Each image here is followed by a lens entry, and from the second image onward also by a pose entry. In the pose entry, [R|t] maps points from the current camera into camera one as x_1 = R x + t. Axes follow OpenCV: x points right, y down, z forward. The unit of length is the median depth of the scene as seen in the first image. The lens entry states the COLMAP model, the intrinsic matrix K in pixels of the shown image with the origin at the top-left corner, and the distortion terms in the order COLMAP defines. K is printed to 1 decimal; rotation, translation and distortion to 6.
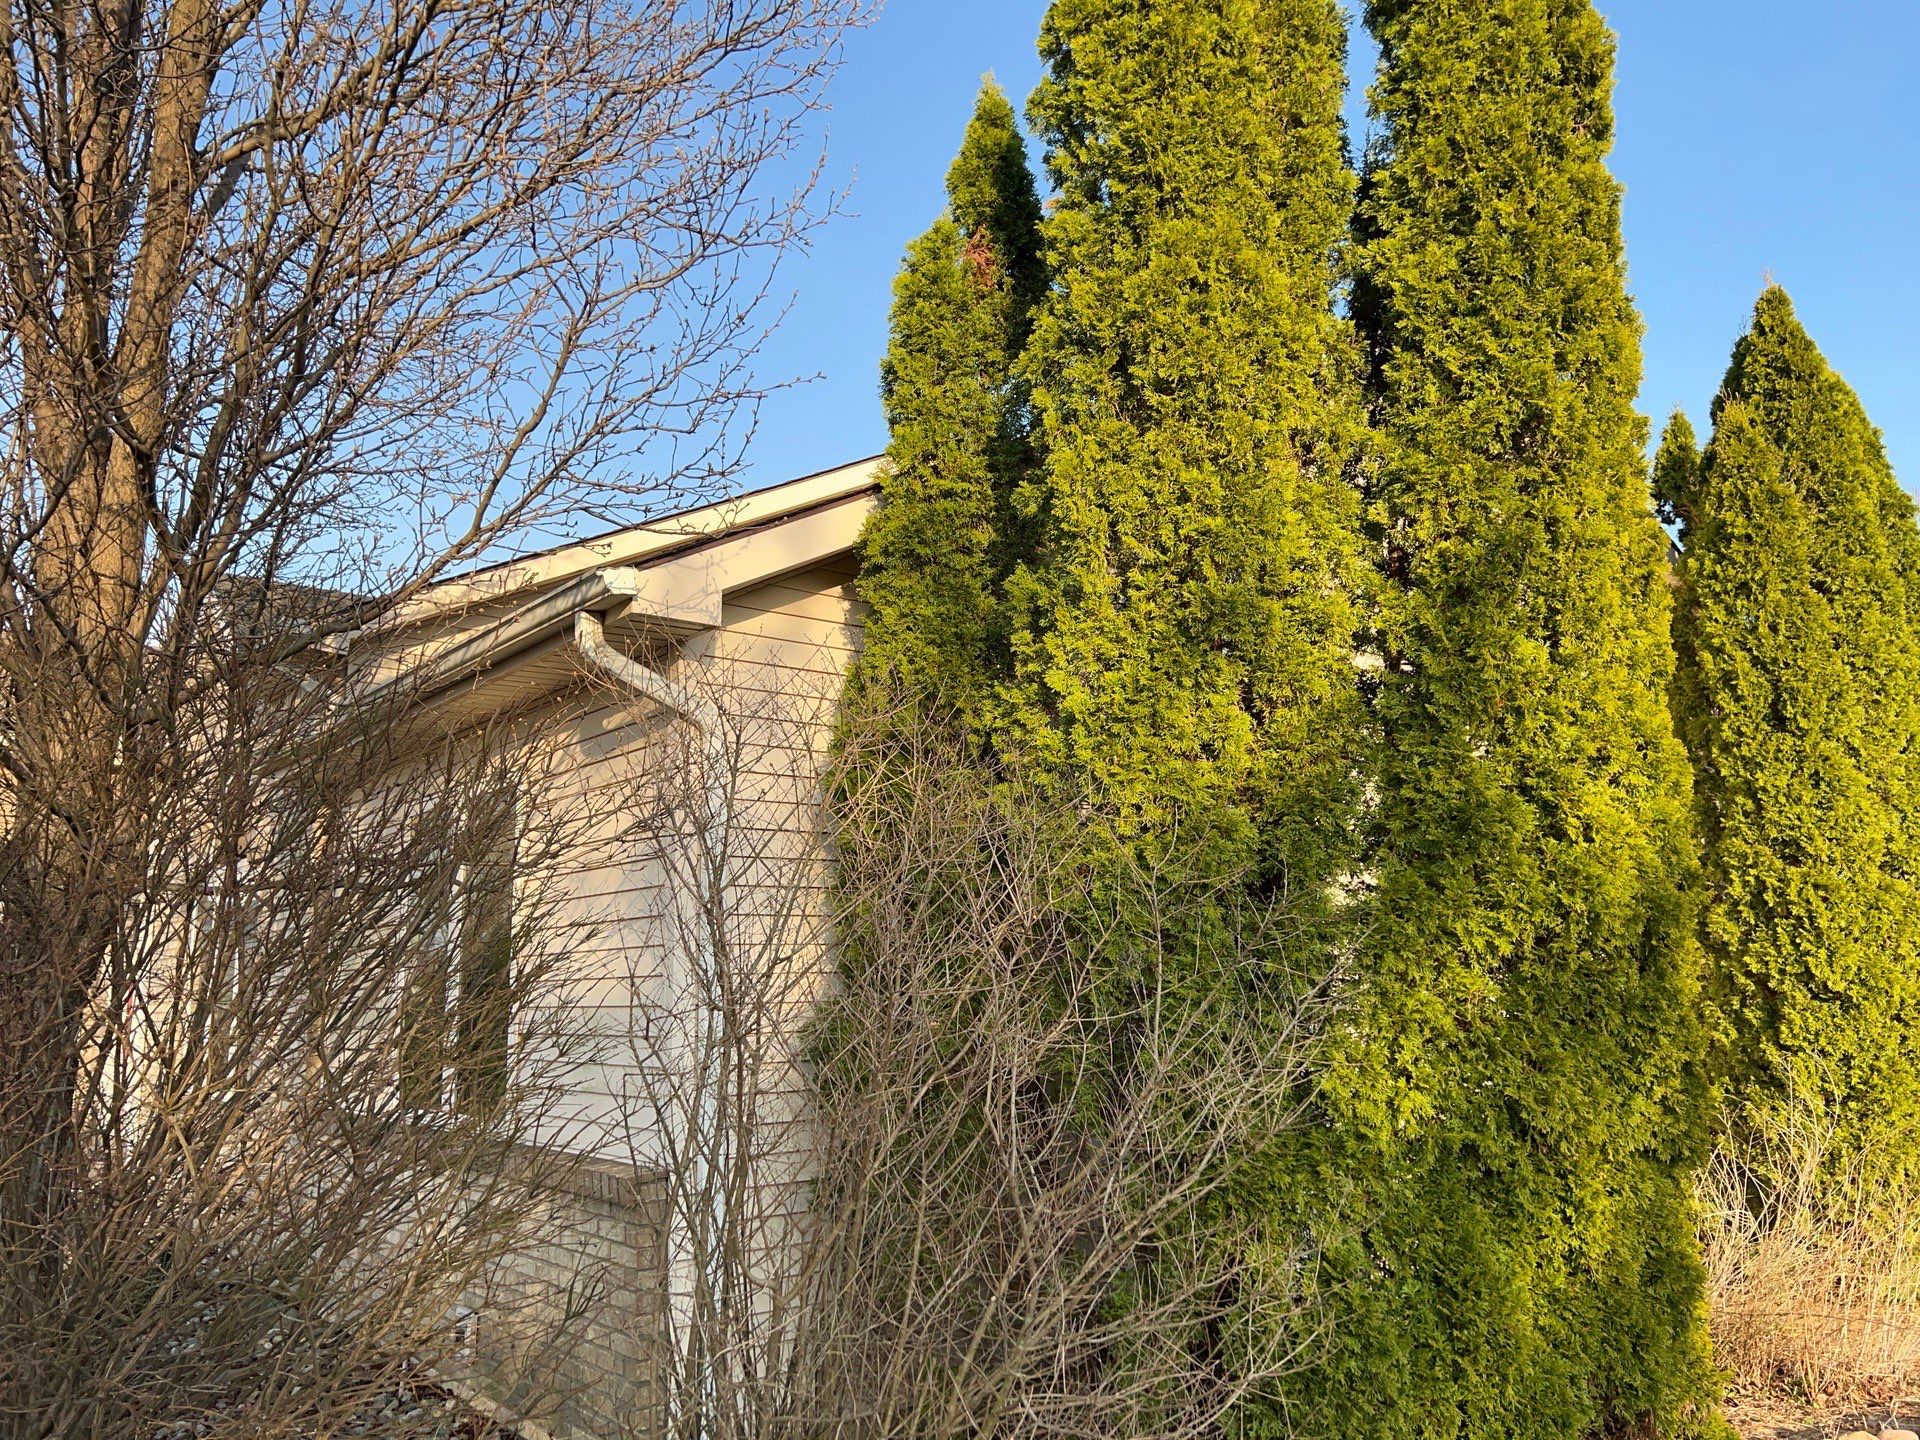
lens RADIAL K [[1427.2, 0, 942.7], [0, 1427.2, 732.2], [0, 0, 1]] dist [0.070986, -0.071210]
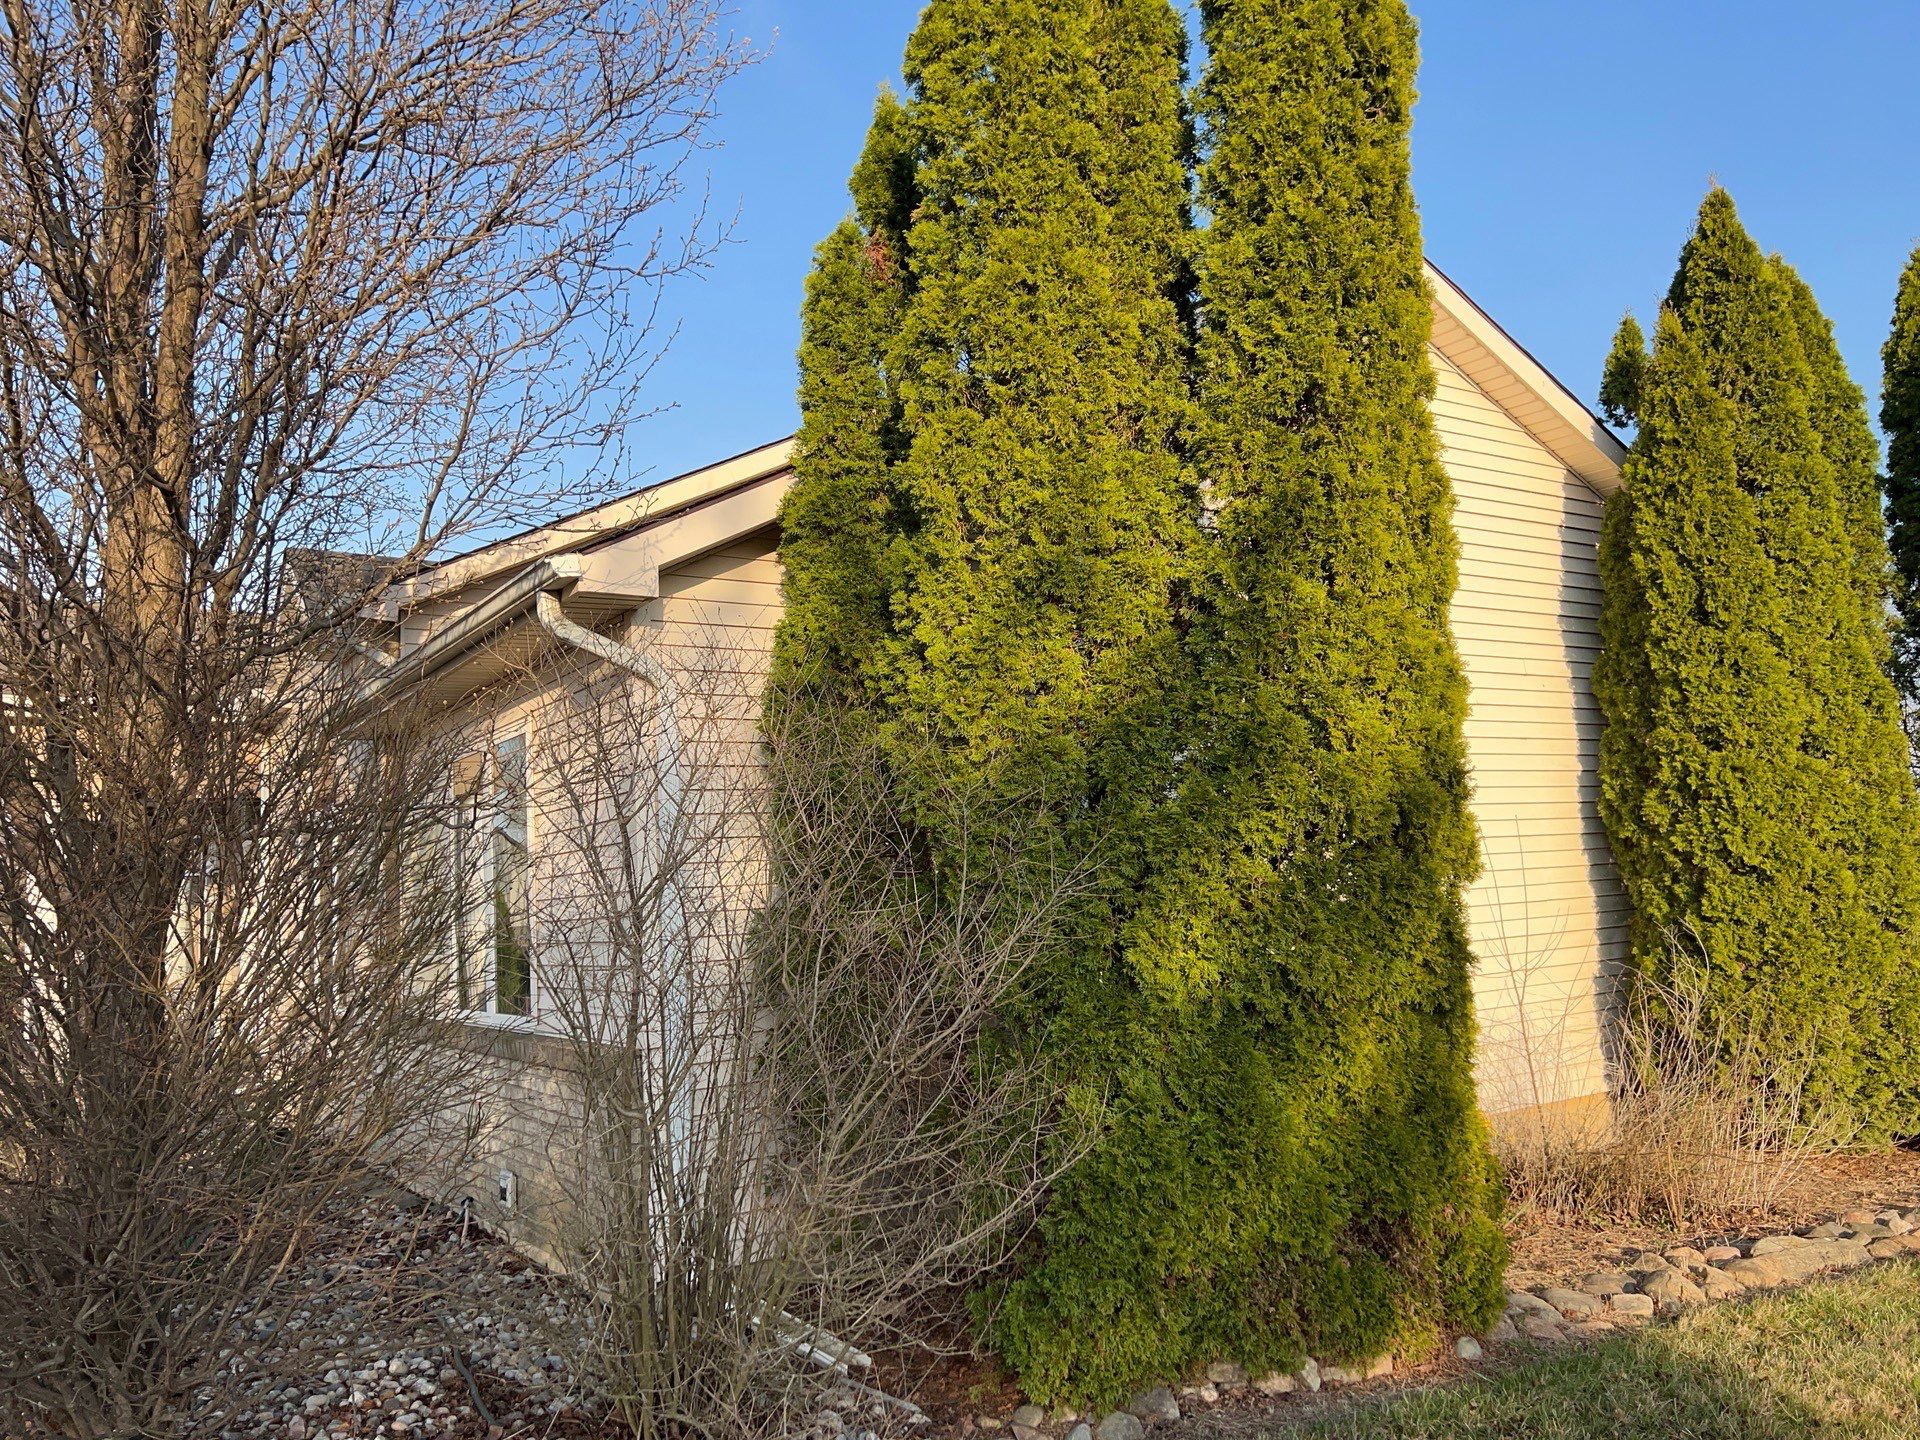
lens RADIAL K [[1444.6, 0, 961.3], [0, 1444.6, 727.9], [0, 0, 1]] dist [0.094927, -0.149431]
pose [[0.995976, -0.045597, -0.077148, 0.191354], [0.050132, 0.997062, 0.057913, -0.024833], [0.074281, -0.061547, 0.995336, -0.190978]]
